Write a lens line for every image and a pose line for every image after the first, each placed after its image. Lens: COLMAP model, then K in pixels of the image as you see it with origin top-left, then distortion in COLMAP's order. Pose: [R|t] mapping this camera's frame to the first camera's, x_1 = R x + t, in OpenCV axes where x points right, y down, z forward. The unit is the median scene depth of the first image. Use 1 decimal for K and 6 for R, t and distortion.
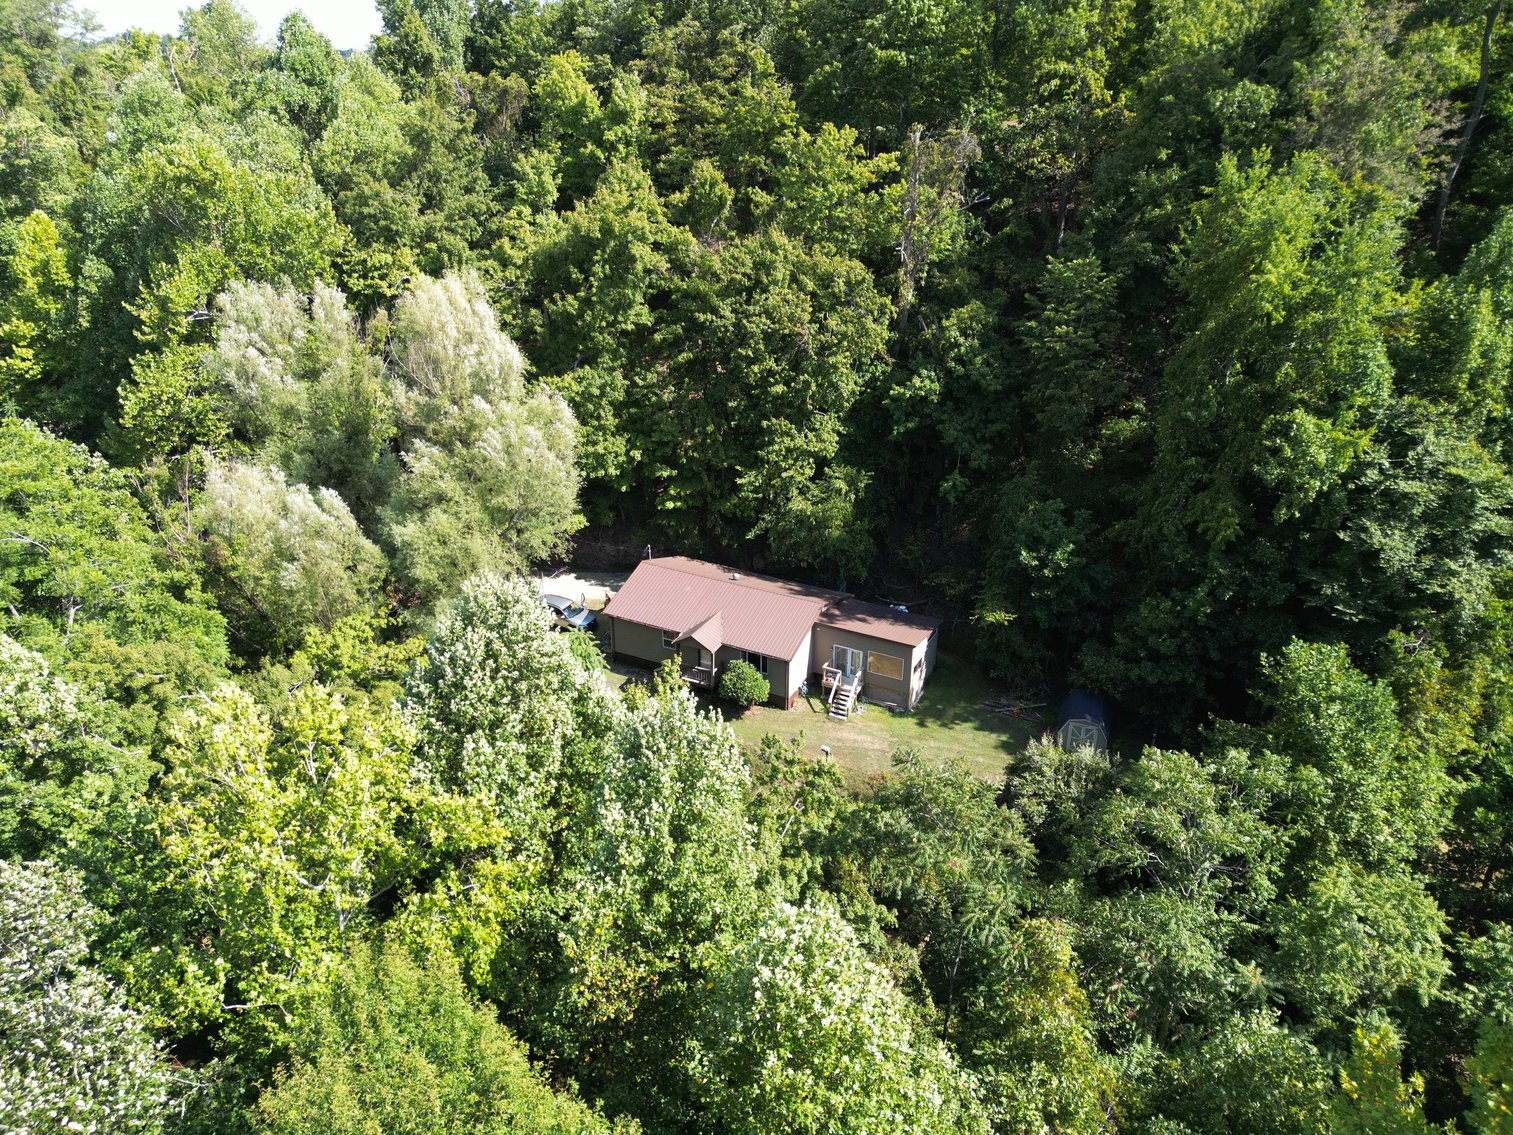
lens RADIAL K [[1032.6, 0, 760.8], [0, 1032.6, 589.4], [0, 0, 1]] dist [0.068942, -0.088188]
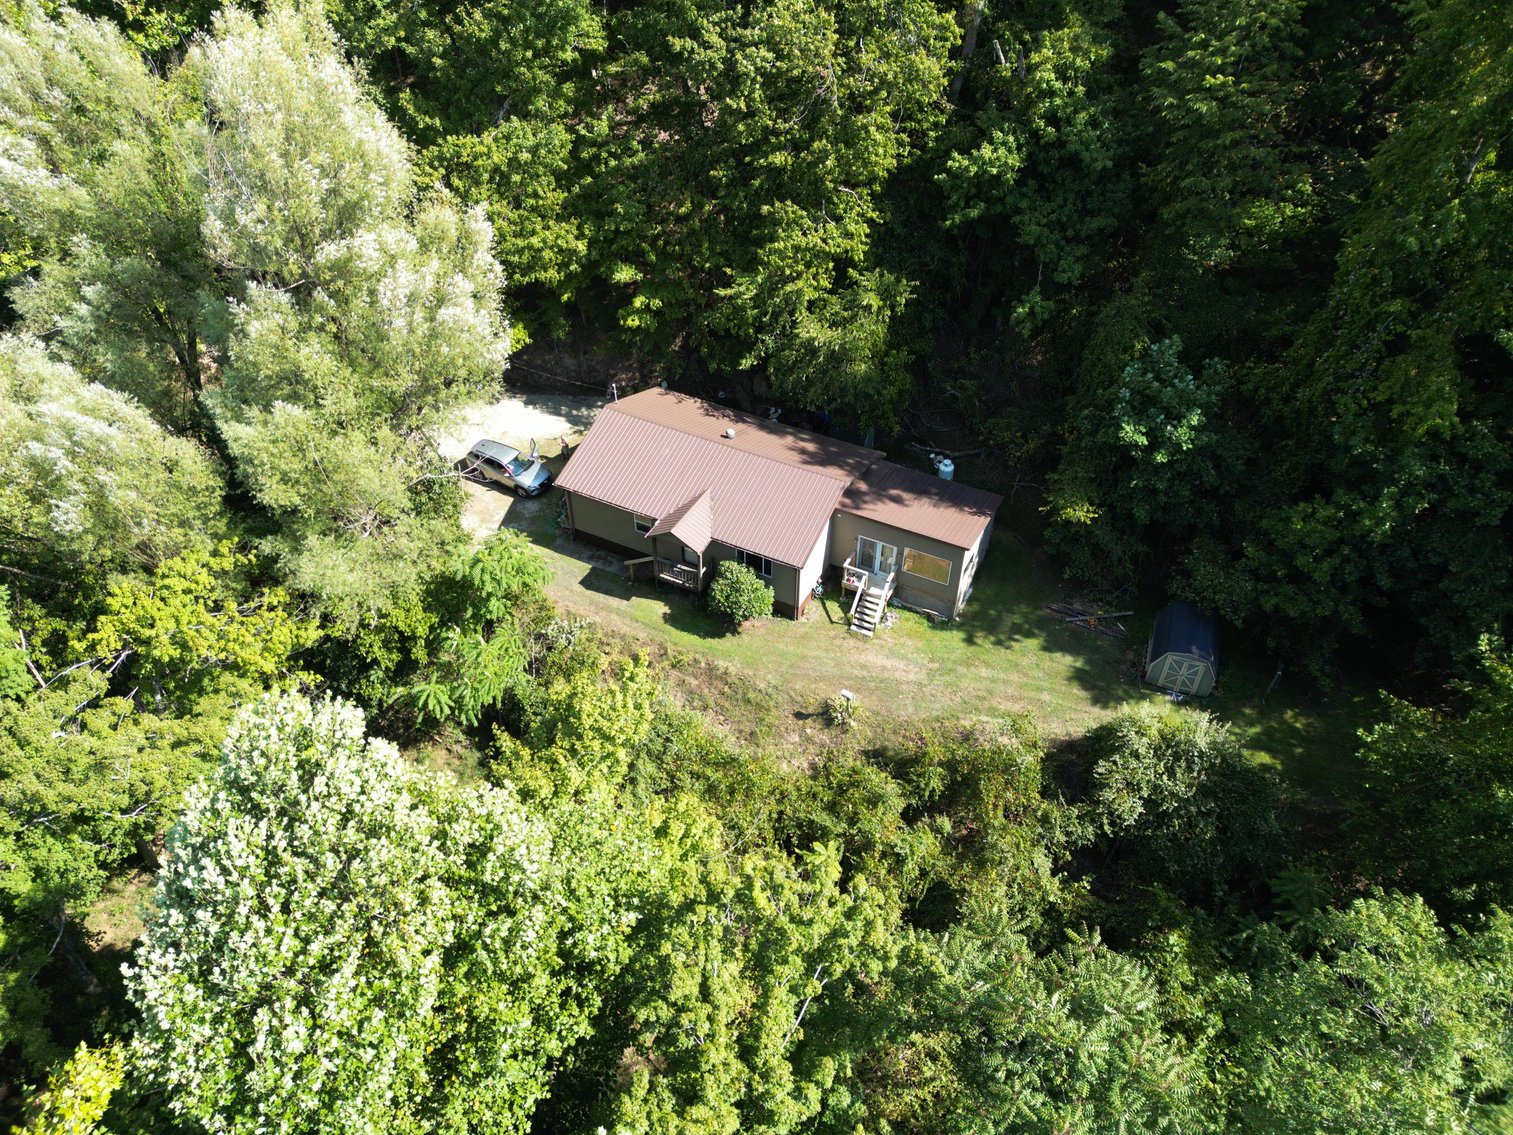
lens RADIAL K [[1048.3, 0, 762.7], [0, 1048.3, 560.9], [0, 0, 1]] dist [0.067279, -0.060461]
pose [[0.999999, -0.001029, 0.000272, 0.000294], [0.000911, 0.959866, 0.280457, -0.137285], [-0.000550, -0.280456, 0.959867, 0.246964]]
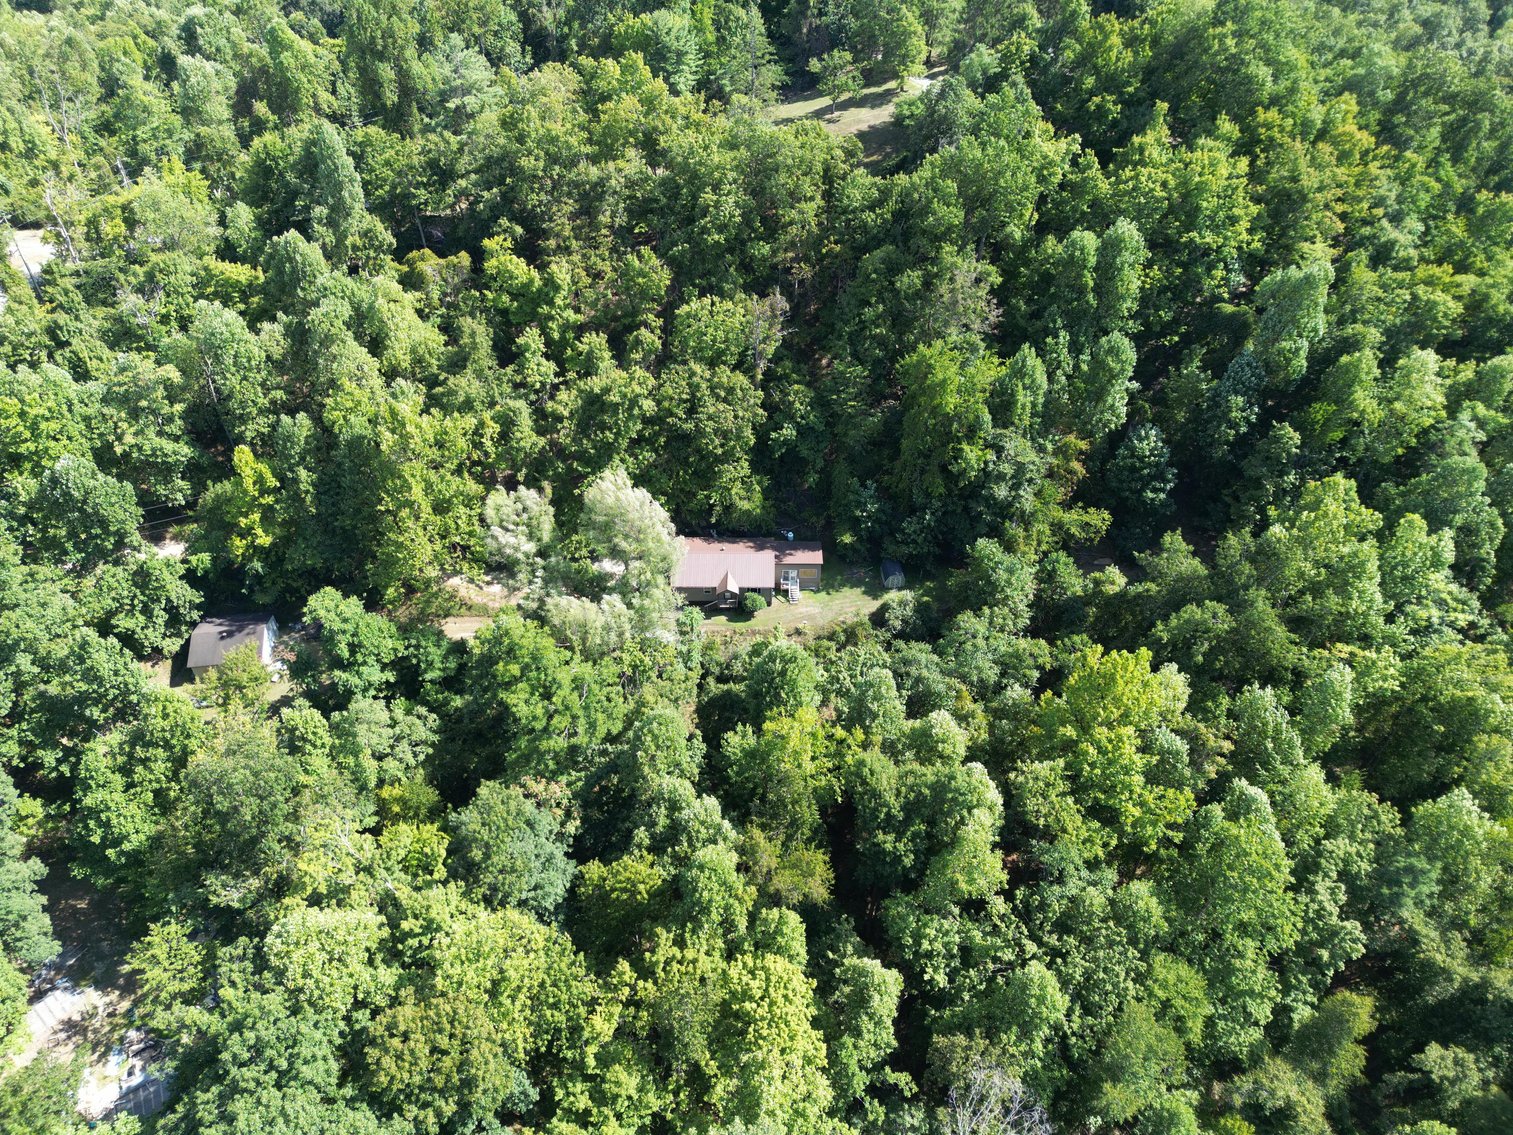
lens RADIAL K [[1048.3, 0, 762.7], [0, 1048.3, 560.9], [0, 0, 1]] dist [0.067279, -0.060461]
pose [[0.890388, -0.299879, 0.342465, -0.665566], [0.193425, 0.930283, 0.311706, -0.614732], [-0.412063, -0.211298, 0.886317, -0.848277]]
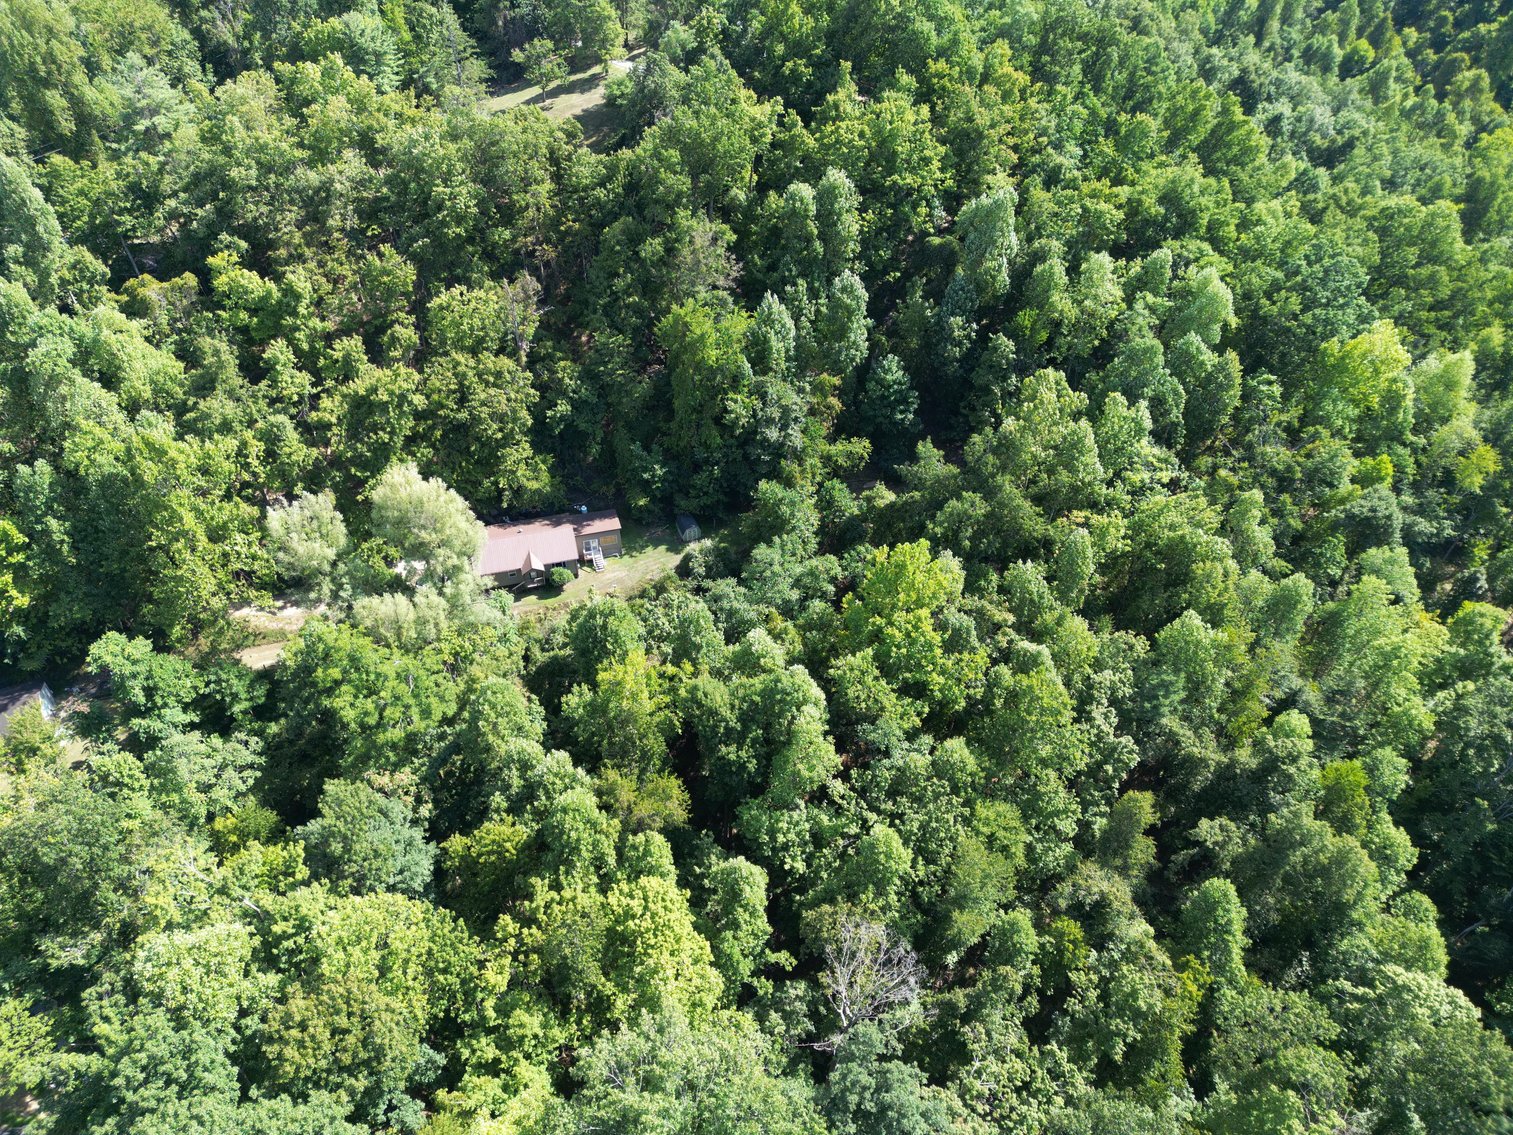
lens RADIAL K [[1048.3, 0, 762.7], [0, 1048.3, 560.9], [0, 0, 1]] dist [0.067279, -0.060461]
pose [[0.734455, -0.450334, 0.507716, -0.759909], [0.292498, 0.885117, 0.361957, -0.575538], [-0.612390, -0.117335, 0.781800, -0.930930]]
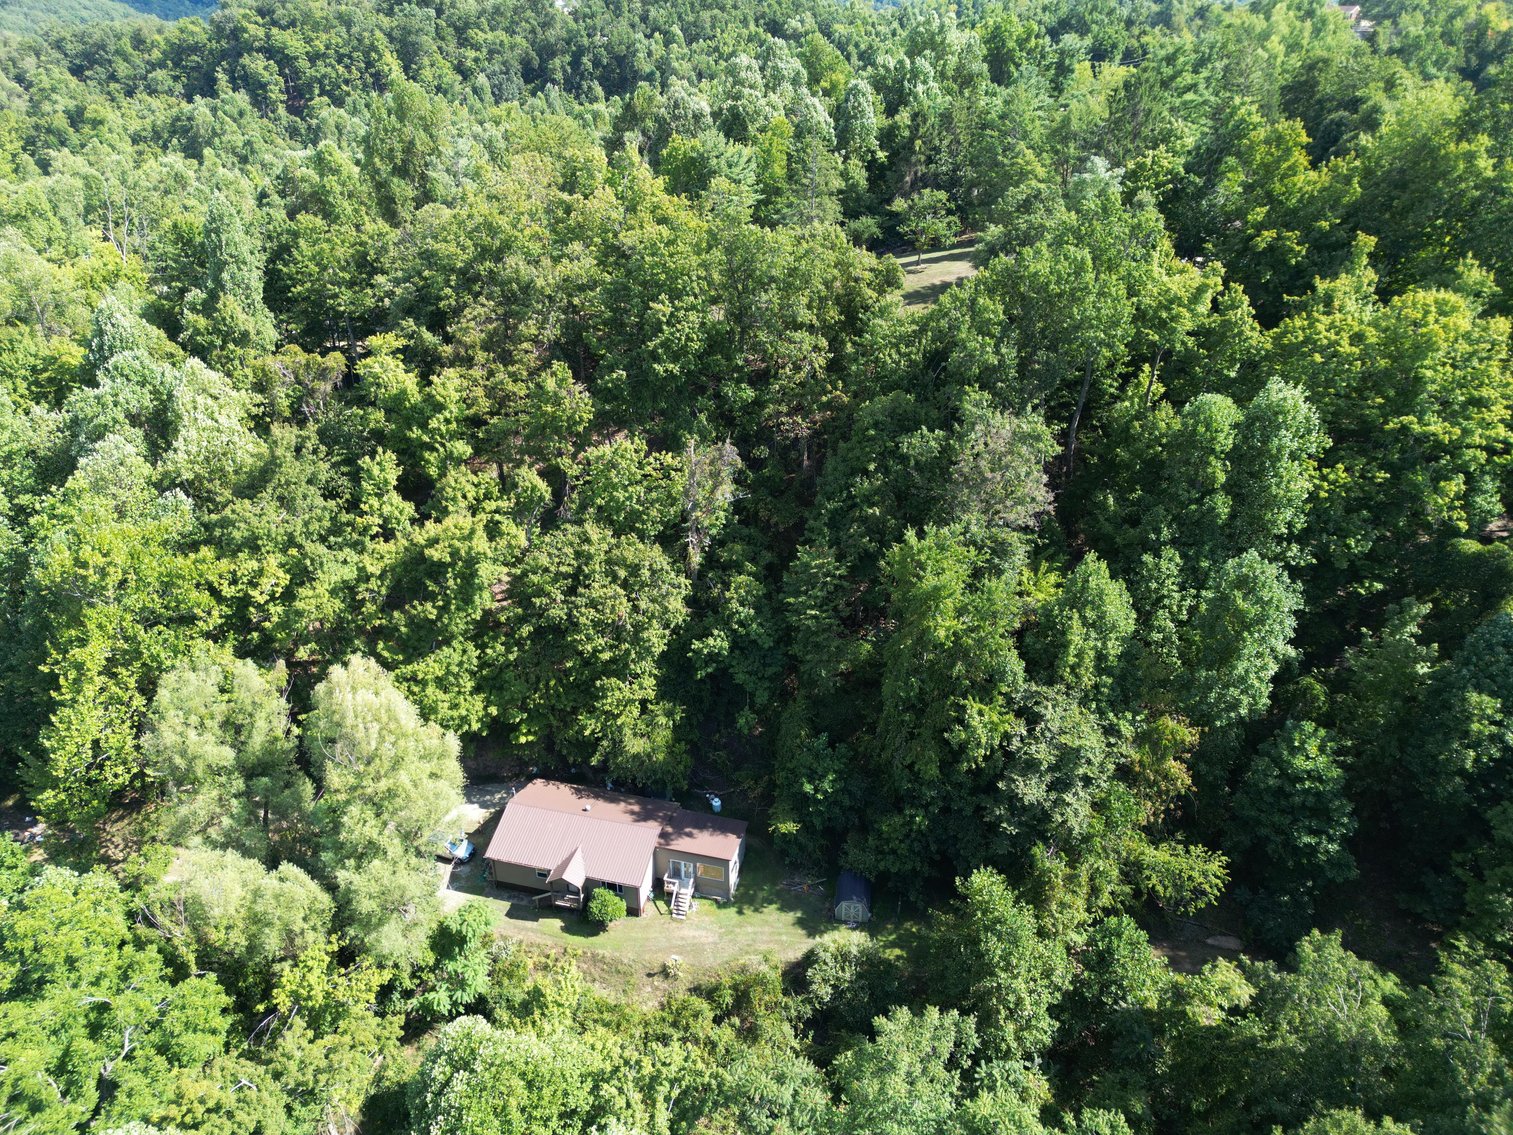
lens RADIAL K [[1048.3, 0, 762.7], [0, 1048.3, 560.9], [0, 0, 1]] dist [0.067279, -0.060461]
pose [[0.974074, -0.105222, 0.200271, -0.042733], [0.093865, 0.993434, 0.065408, -0.387985], [-0.205838, -0.044914, 0.977555, -0.318374]]
